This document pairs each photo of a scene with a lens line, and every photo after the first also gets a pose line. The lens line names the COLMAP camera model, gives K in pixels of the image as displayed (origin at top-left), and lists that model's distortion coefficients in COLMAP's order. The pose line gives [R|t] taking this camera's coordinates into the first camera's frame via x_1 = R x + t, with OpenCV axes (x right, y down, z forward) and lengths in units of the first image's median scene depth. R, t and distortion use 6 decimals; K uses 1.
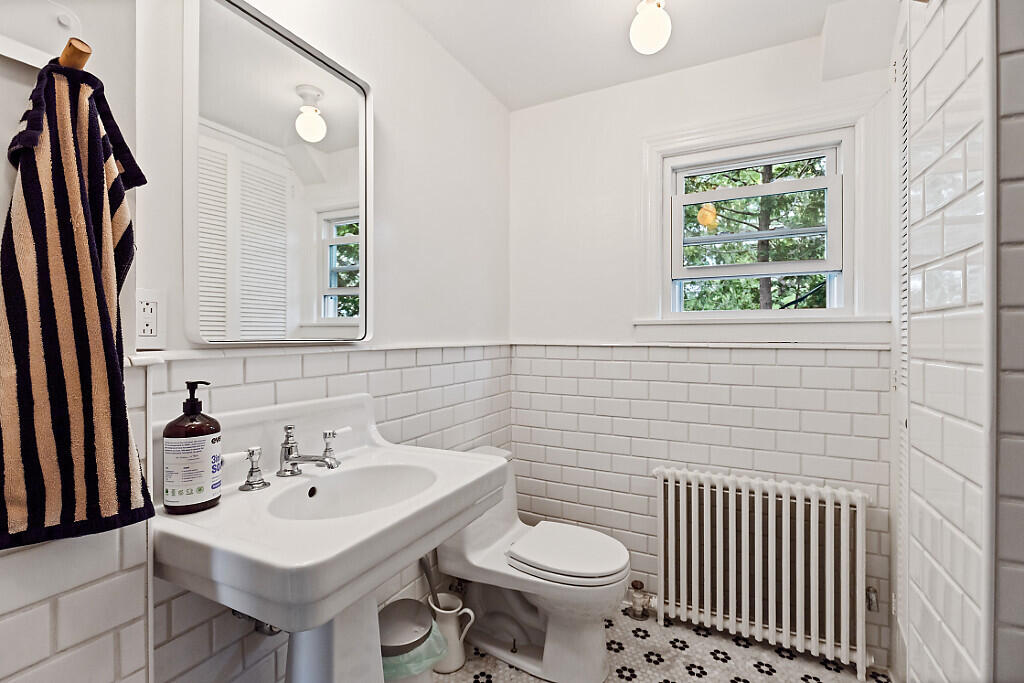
lens RADIAL K [[466.8, 0, 511.3], [0, 466.8, 337.2], [0, 0, 1]] dist [0.003475, -0.001279]
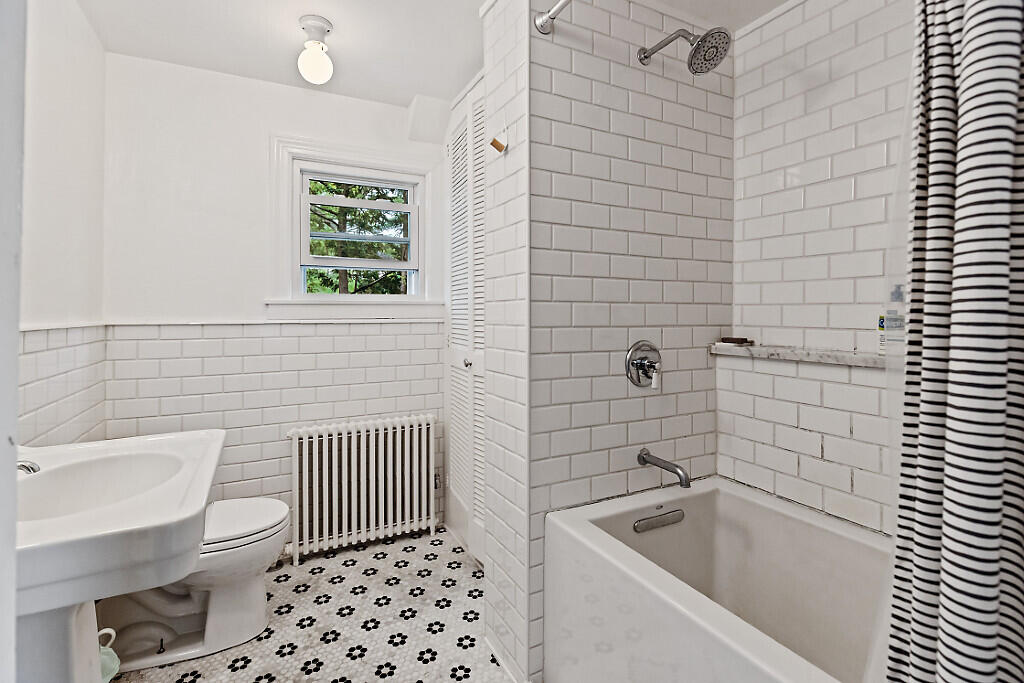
lens RADIAL K [[466.8, 0, 495.1], [0, 466.8, 313.8], [0, 0, 1]] dist [0.003475, -0.001279]
pose [[0.611640, -0.004391, 0.791124, -0.317478], [0.006889, 0.999976, 0.000223, -0.000426], [-0.791106, 0.005314, 0.611656, -0.103602]]
